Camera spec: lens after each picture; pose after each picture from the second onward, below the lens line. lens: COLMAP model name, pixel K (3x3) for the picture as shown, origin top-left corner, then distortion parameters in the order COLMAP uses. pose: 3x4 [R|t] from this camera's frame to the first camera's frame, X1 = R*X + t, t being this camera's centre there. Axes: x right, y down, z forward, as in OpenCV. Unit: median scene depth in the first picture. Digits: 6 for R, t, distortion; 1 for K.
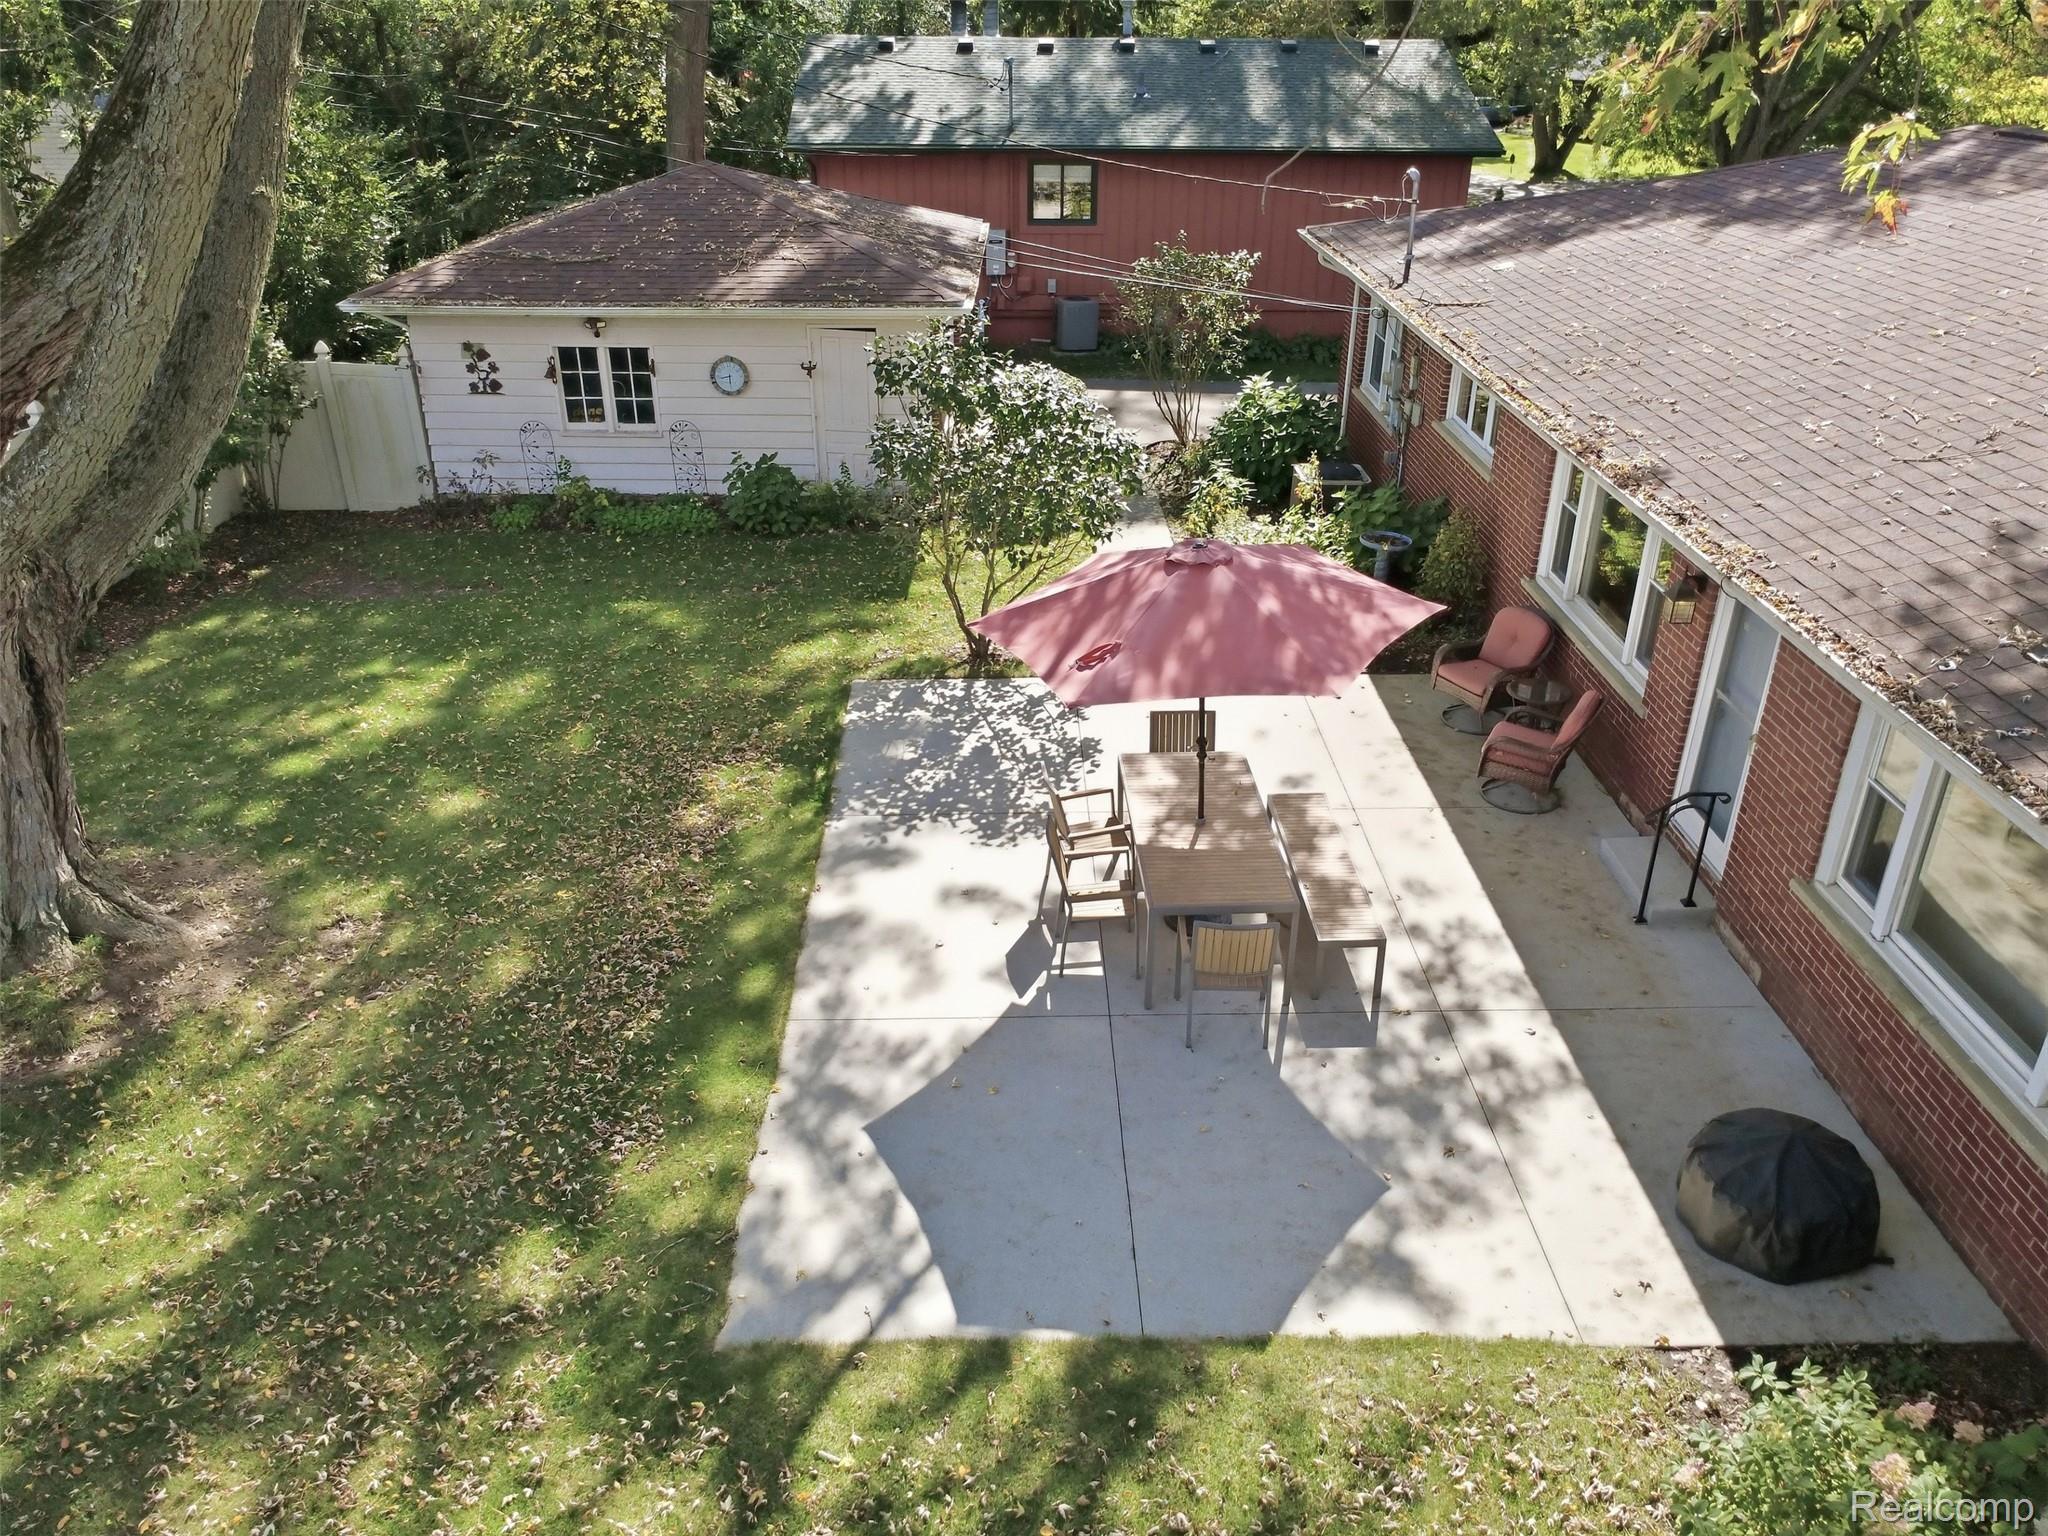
lens RADIAL K [[1492.9, 0, 1024.0], [0, 1492.9, 768.0], [0, 0, 1]] dist [0.000123, 0.000525]
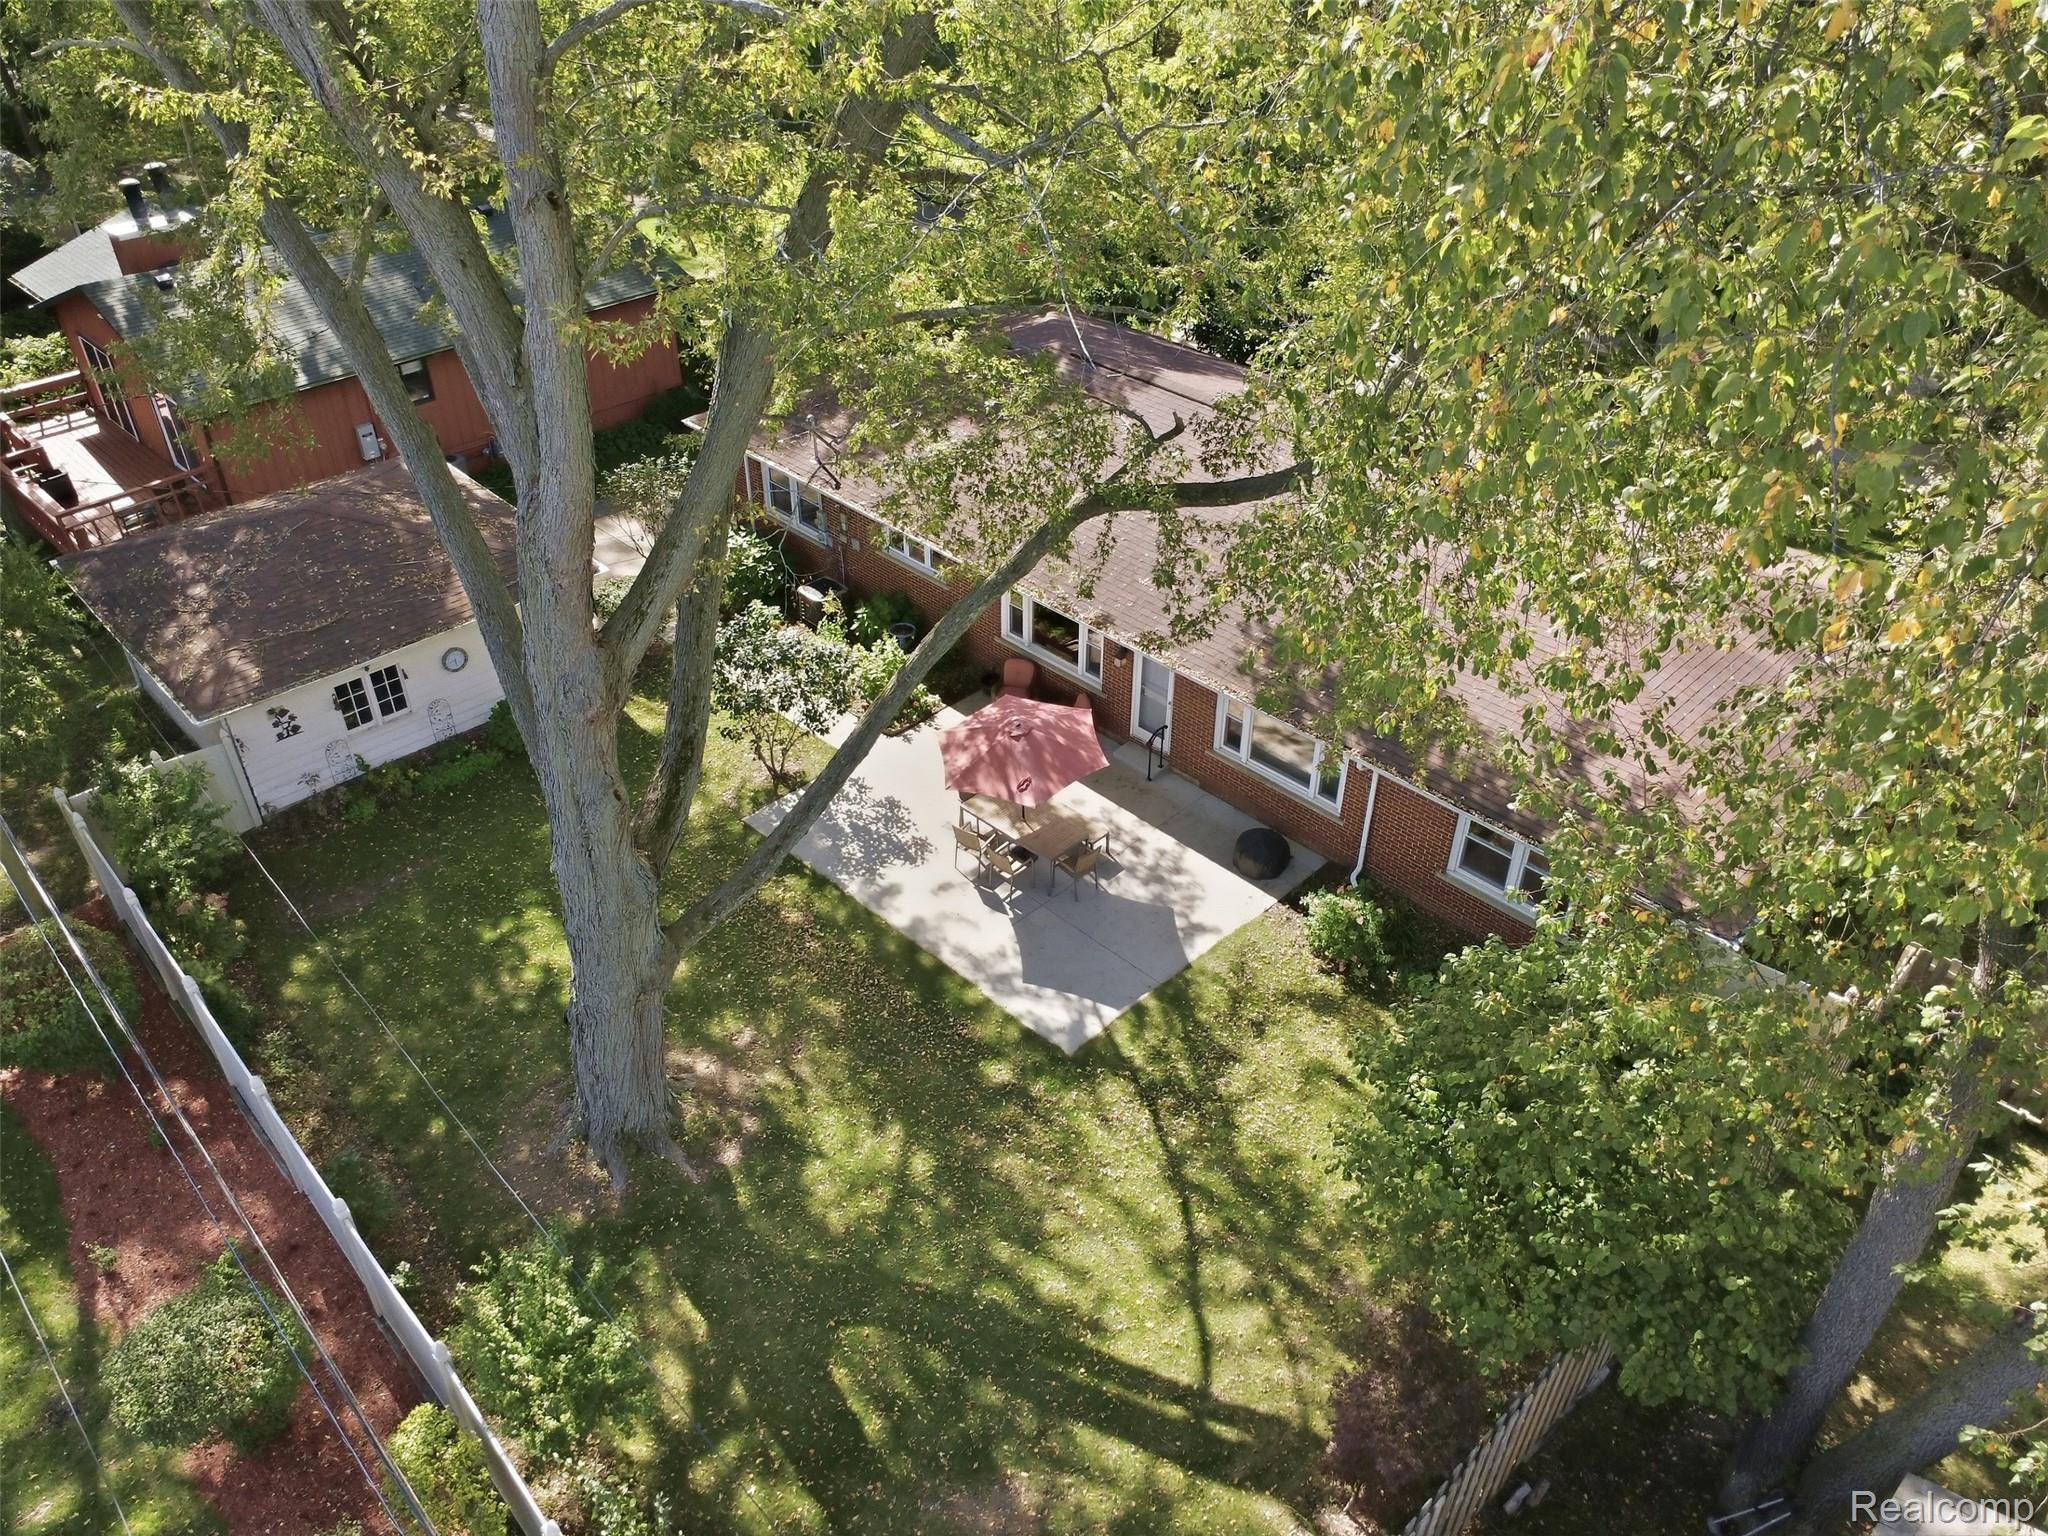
lens RADIAL K [[1492.9, 0, 1024.0], [0, 1492.9, 768.0], [0, 0, 1]] dist [0.000123, 0.000525]
pose [[0.714970, -0.412733, 0.564331, -1.142609], [0.319928, 0.910833, 0.260825, -0.630009], [-0.621662, -0.005937, 0.783263, -0.858562]]
